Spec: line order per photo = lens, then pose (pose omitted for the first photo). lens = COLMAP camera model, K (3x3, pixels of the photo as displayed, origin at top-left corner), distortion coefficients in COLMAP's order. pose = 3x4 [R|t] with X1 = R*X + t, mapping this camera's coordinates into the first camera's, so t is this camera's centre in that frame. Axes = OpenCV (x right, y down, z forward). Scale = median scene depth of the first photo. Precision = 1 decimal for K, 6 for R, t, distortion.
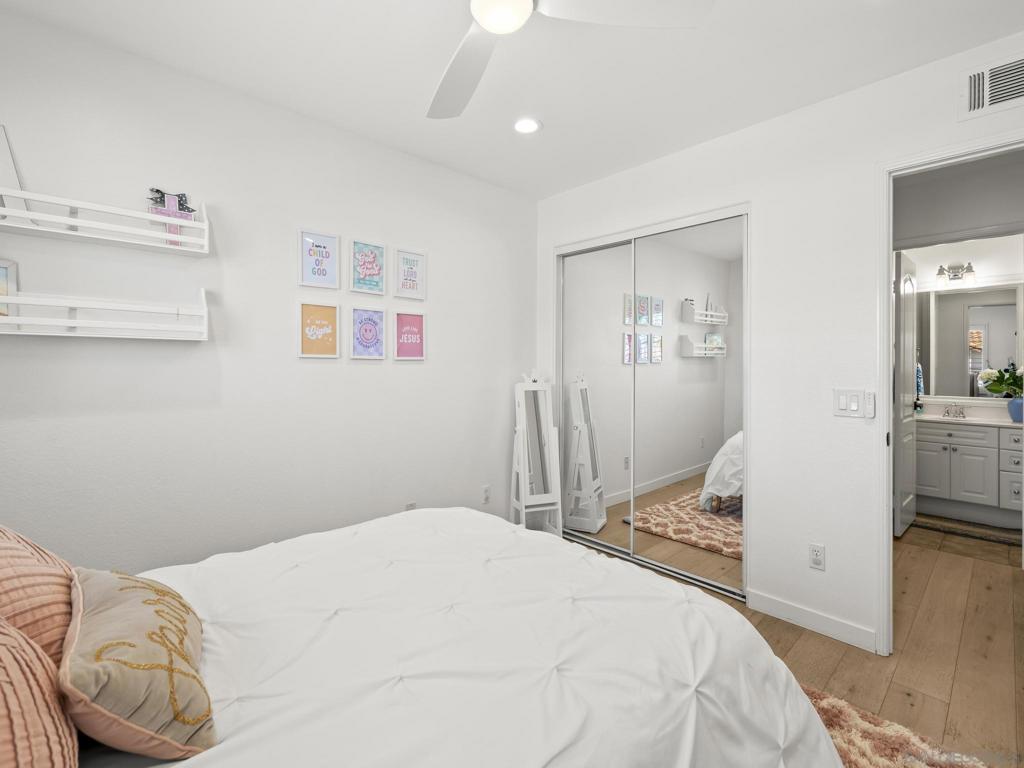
lens RADIAL K [[465.3, 0, 513.8], [0, 465.3, 373.8], [0, 0, 1]] dist [-0.002672, 0.001741]
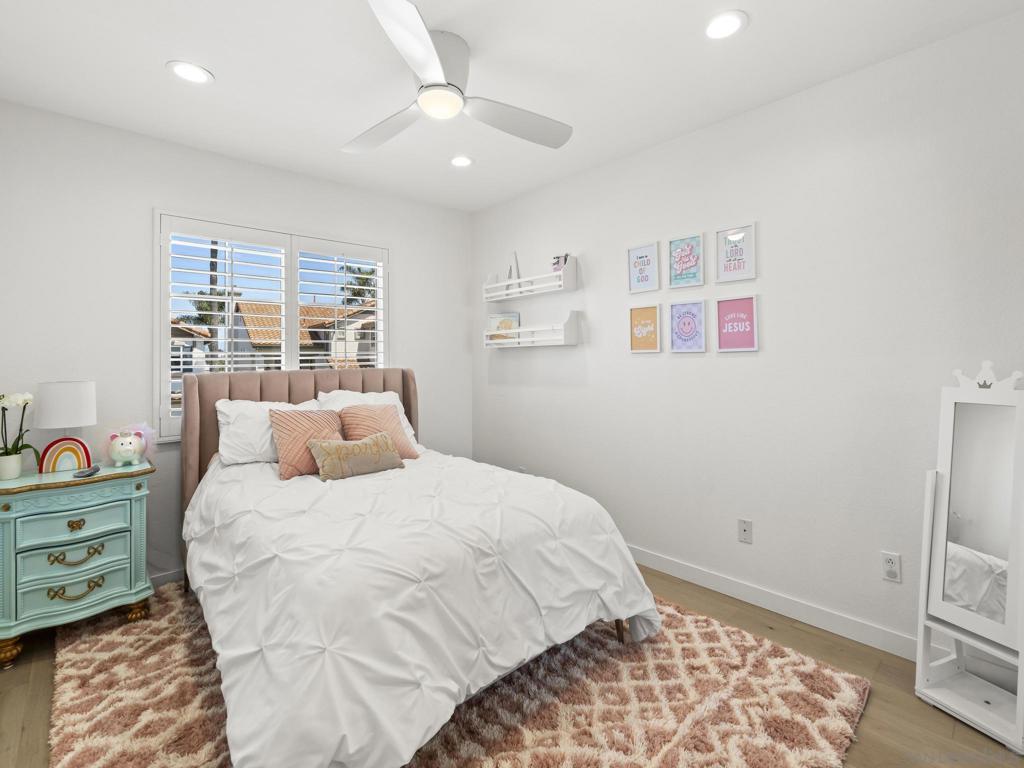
lens RADIAL K [[465.3, 0, 514.7], [0, 465.3, 361.5], [0, 0, 1]] dist [-0.002672, 0.001741]
pose [[0.005909, -0.006661, -0.999960, 0.702971], [-0.010739, 0.999920, -0.006724, -0.001217], [0.999925, 0.010779, 0.005837, 0.639157]]
